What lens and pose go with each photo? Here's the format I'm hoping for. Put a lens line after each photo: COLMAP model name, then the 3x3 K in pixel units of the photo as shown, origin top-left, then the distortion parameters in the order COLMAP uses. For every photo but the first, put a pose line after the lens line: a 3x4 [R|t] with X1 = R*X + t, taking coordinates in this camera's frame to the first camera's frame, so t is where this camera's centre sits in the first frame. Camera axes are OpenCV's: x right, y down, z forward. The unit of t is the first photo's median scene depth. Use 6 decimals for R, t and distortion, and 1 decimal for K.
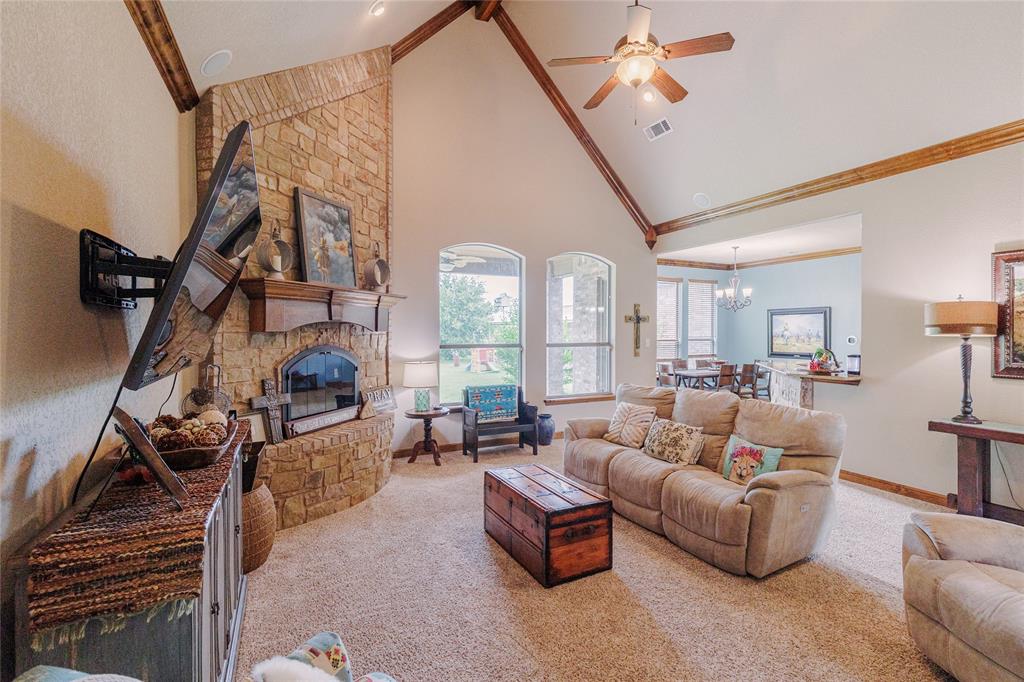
lens RADIAL K [[453.2, 0, 514.1], [0, 453.2, 334.8], [0, 0, 1]] dist [0.000908, -0.000425]
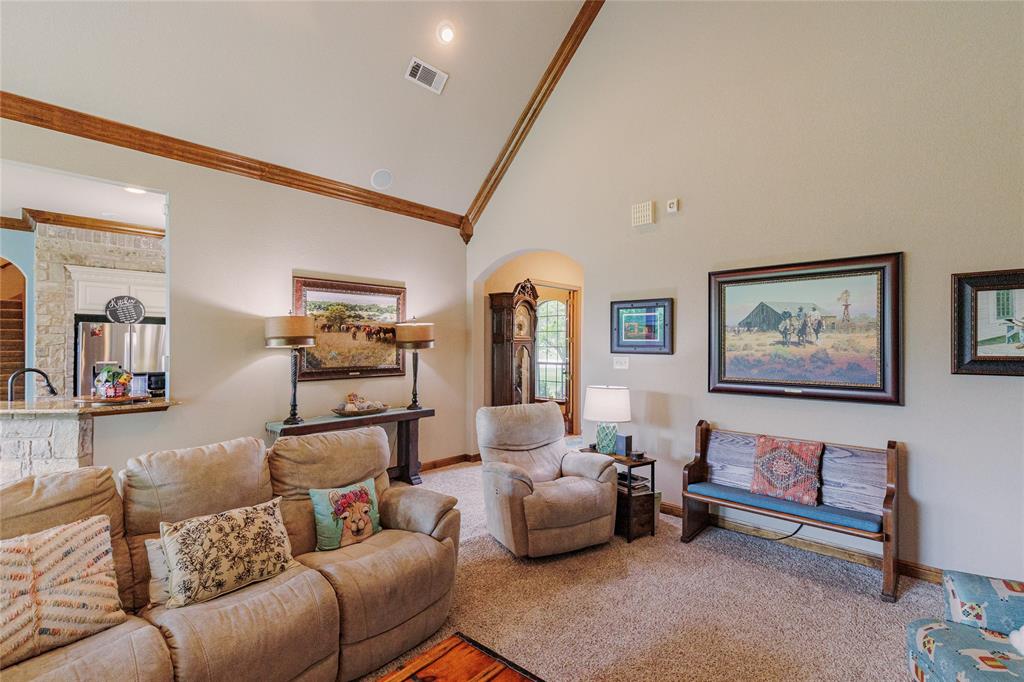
lens RADIAL K [[480.7, 0, 512.0], [0, 480.7, 341.0], [0, 0, 1]] dist [0.016458, -0.000172]
pose [[-0.364426, 0.001469, 0.931231, -0.270319], [0.001966, 0.999998, -0.000808, -0.008504], [-0.931230, 0.001537, -0.364429, 0.788959]]
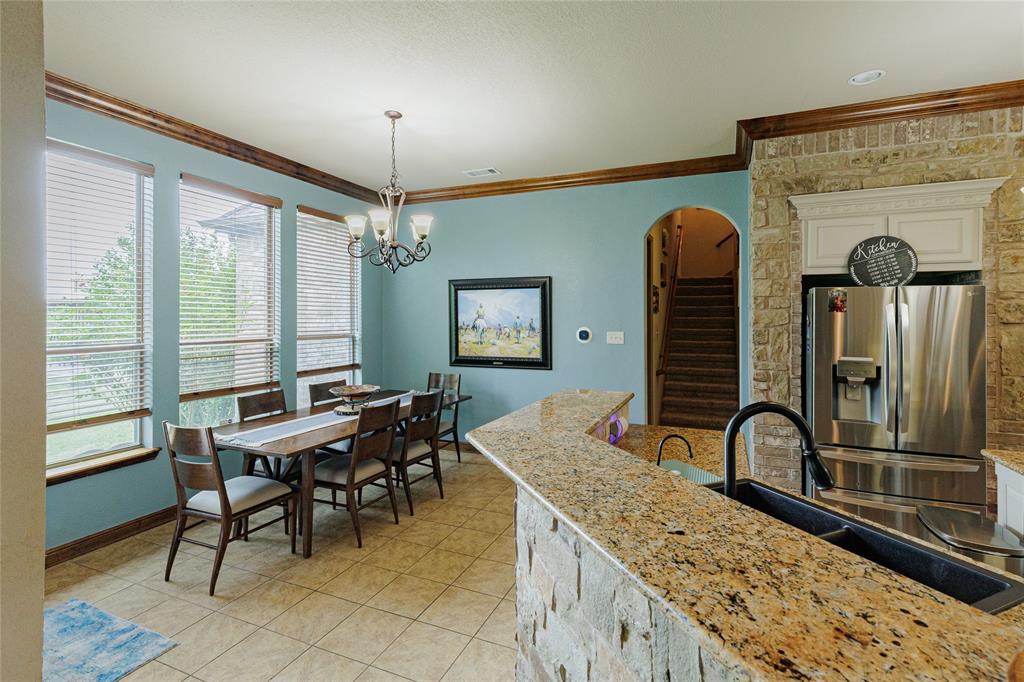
lens RADIAL K [[454.0, 0, 527.4], [0, 454.0, 317.1], [0, 0, 1]] dist [0.002627, -0.000032]
pose [[0.740352, 0.000711, 0.672219, 0.573130], [0.004892, 0.999967, -0.006445, -0.013865], [-0.672201, 0.008060, 0.740325, 1.172176]]
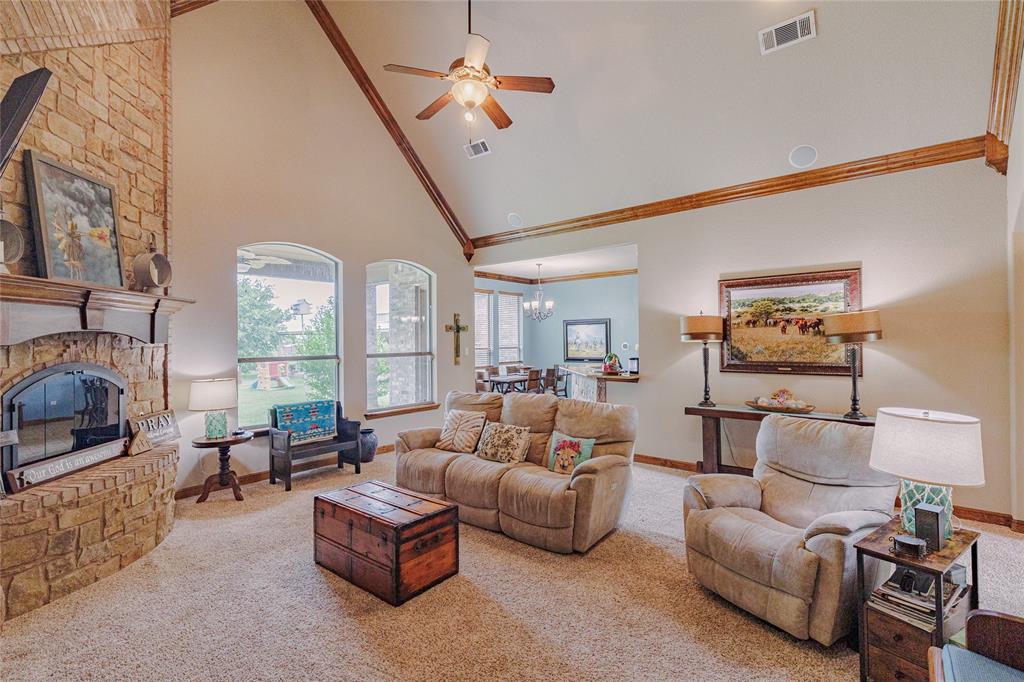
lens RADIAL K [[460.5, 0, 513.9], [0, 460.5, 335.7], [0, 0, 1]] dist [0.003059, -0.000471]
pose [[0.911963, -0.005281, 0.410239, -0.064148], [0.012972, 0.999788, -0.015967, -0.000039], [-0.410068, 0.019883, 0.911838, -0.006933]]
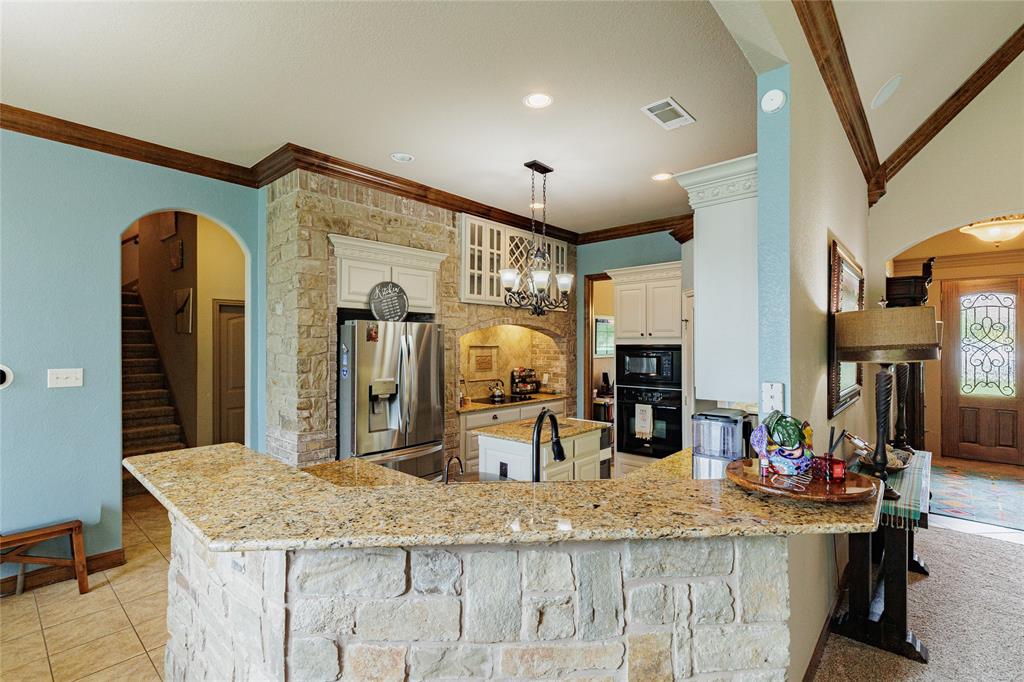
lens RADIAL K [[471.9, 0, 512.0], [0, 471.9, 341.0], [0, 0, 1]] dist [0.002865, 0.000249]
pose [[-0.376669, 0.003182, 0.926342, 0.499692], [0.007370, 0.999973, -0.000438, -0.022593], [-0.926319, 0.006662, -0.376682, 1.461034]]
